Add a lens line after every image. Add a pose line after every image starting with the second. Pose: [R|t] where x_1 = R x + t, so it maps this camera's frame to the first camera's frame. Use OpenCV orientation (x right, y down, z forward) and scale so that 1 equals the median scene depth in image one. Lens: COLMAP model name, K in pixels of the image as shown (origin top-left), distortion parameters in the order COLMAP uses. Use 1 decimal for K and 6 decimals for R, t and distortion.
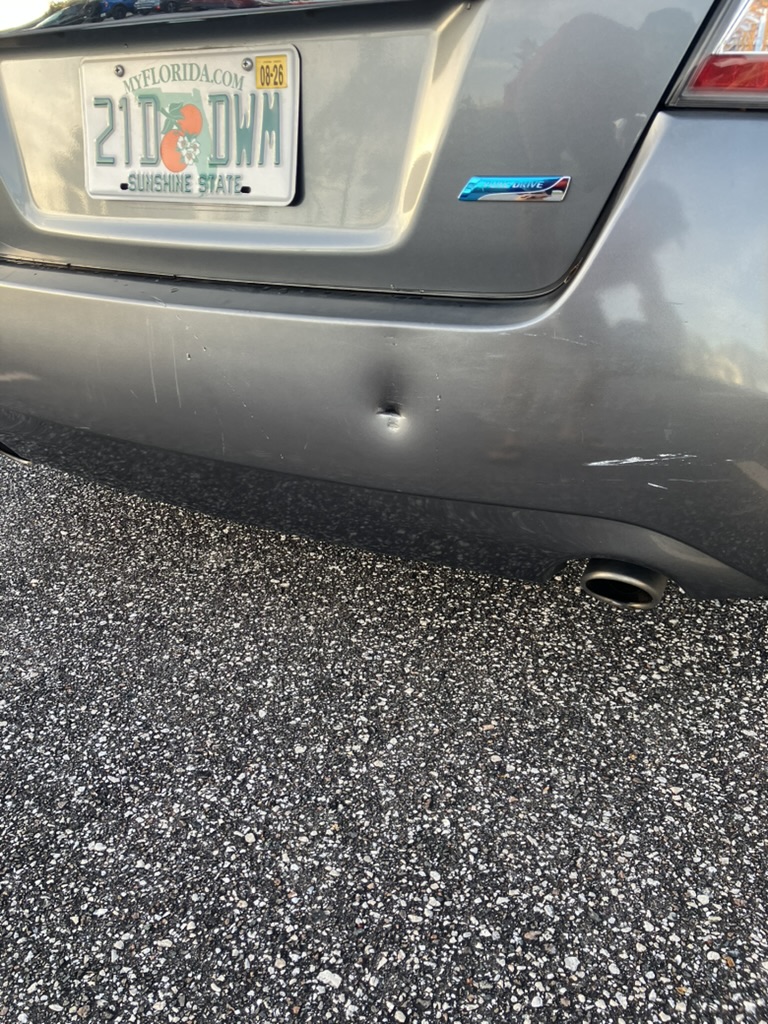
lens RADIAL K [[814.4, 0, 391.0], [0, 814.4, 514.4], [0, 0, 1]] dist [-0.002115, 0.044803]
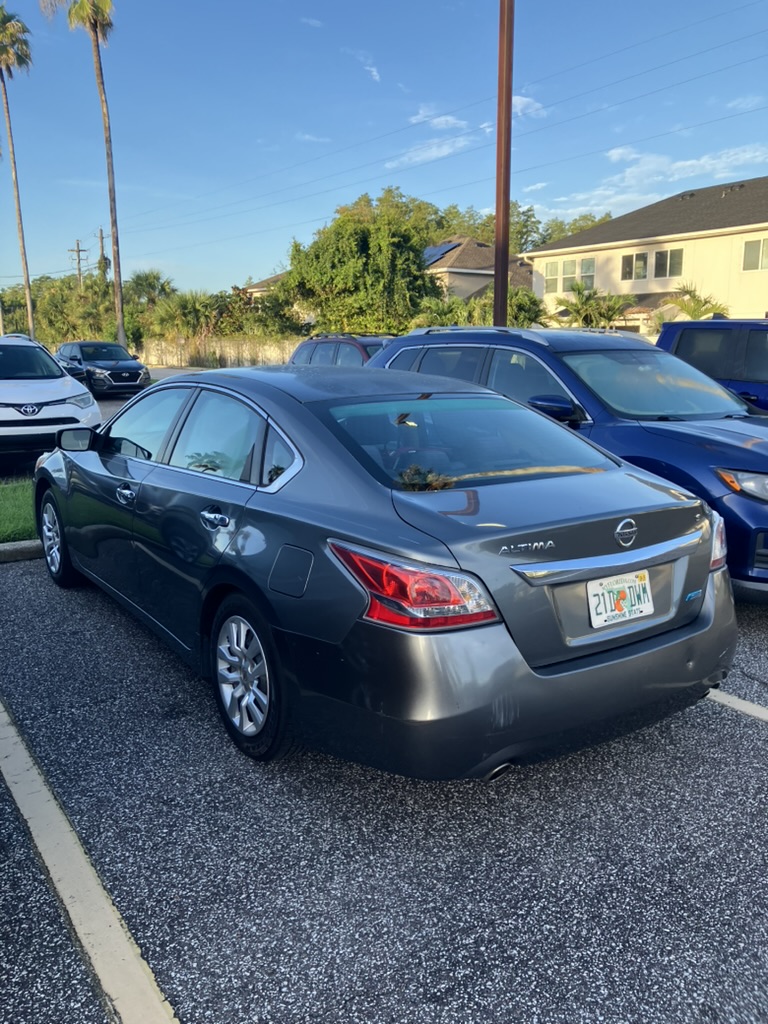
lens RADIAL K [[814.4, 0, 391.0], [0, 814.4, 514.4], [0, 0, 1]] dist [-0.002115, 0.044803]
pose [[0.457432, -0.109157, 0.882520, -2.983069], [0.415523, 0.903663, -0.103603, -0.721576], [-0.786191, 0.414099, 0.458722, 0.139686]]
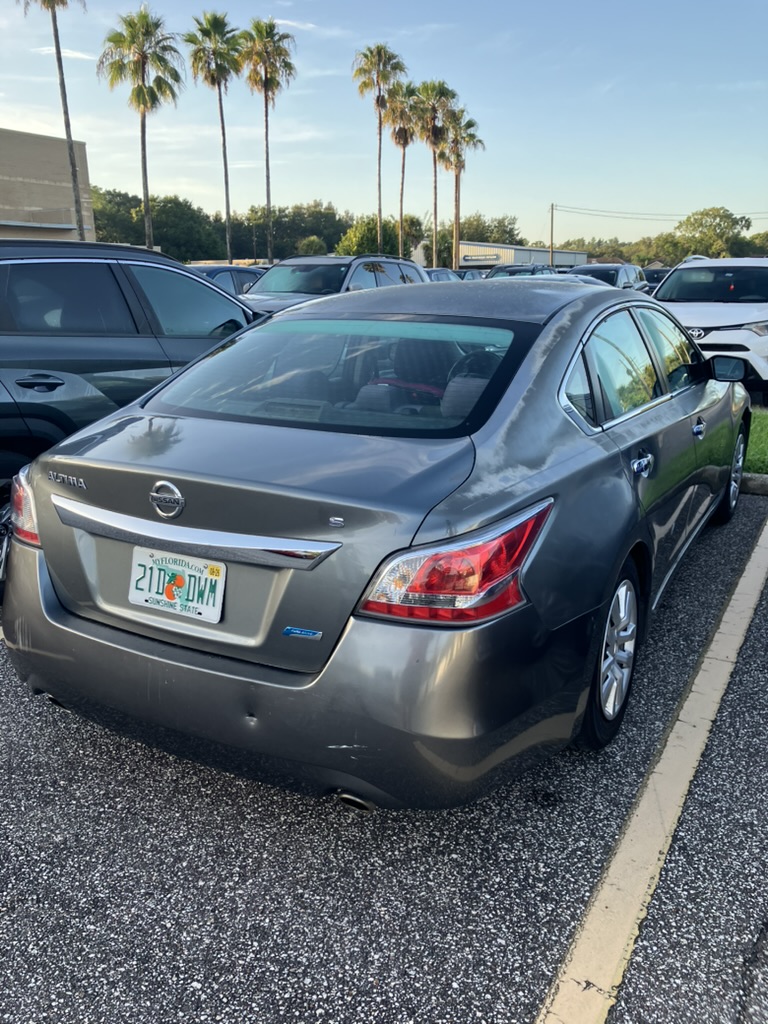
lens RADIAL K [[814.4, 0, 391.0], [0, 814.4, 514.4], [0, 0, 1]] dist [-0.002115, 0.044803]
pose [[0.998490, 0.053538, 0.012336, 0.289274], [-0.048975, 0.969100, -0.241756, -0.121035], [-0.024898, 0.240787, 0.970259, -1.189018]]
